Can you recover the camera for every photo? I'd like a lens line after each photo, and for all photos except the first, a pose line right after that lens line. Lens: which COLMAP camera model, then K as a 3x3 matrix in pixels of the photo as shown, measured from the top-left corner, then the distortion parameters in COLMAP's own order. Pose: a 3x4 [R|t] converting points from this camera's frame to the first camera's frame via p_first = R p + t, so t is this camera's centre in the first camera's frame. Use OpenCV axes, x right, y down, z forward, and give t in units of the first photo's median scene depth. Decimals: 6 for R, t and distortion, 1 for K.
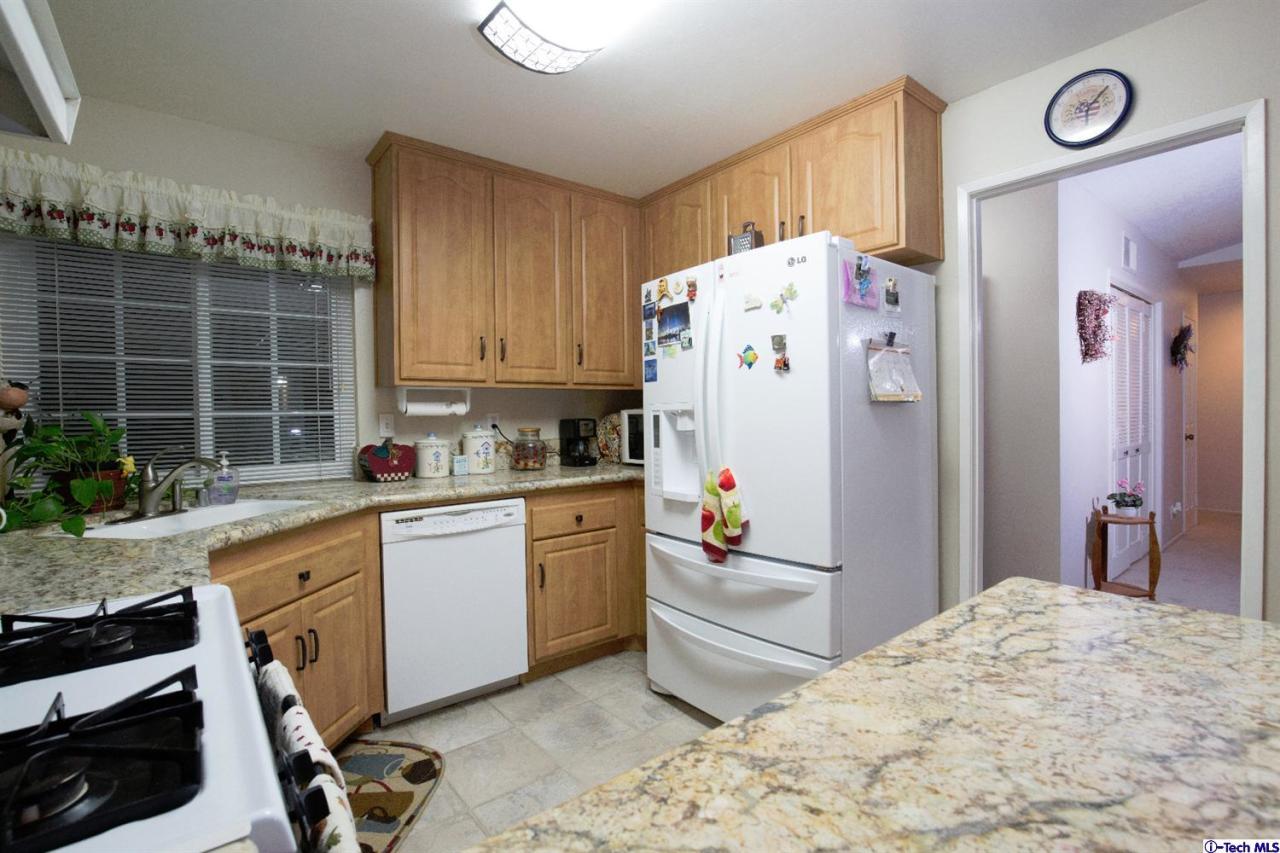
lens RADIAL K [[583.9, 0, 638.2], [0, 583.9, 422.8], [0, 0, 1]] dist [-0.038135, 0.007731]
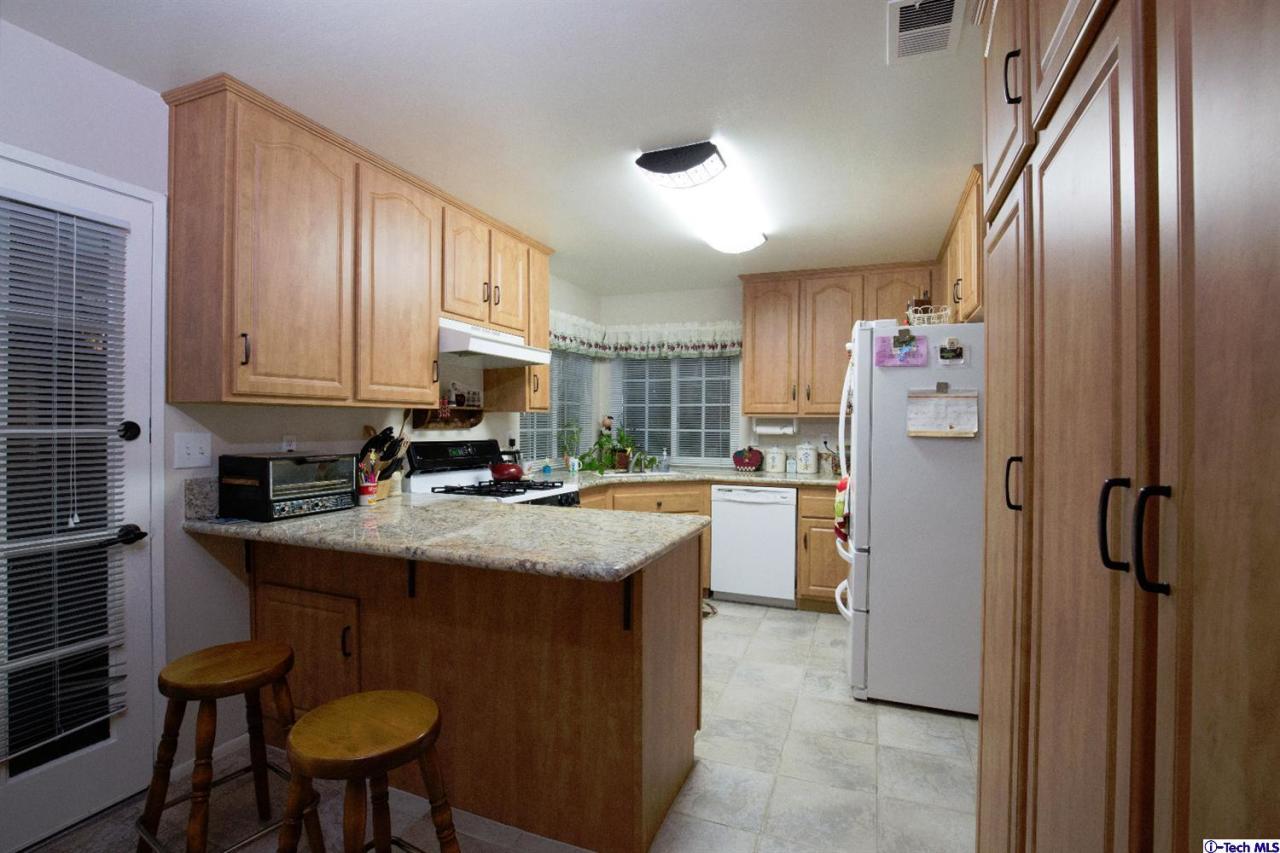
lens RADIAL K [[583.9, 0, 638.2], [0, 583.9, 422.8], [0, 0, 1]] dist [-0.038135, 0.007731]
pose [[0.498775, 0.016536, -0.866574, 0.994352], [-0.028674, 0.999586, 0.002570, -0.042850], [0.866257, 0.023566, 0.499042, -0.167829]]
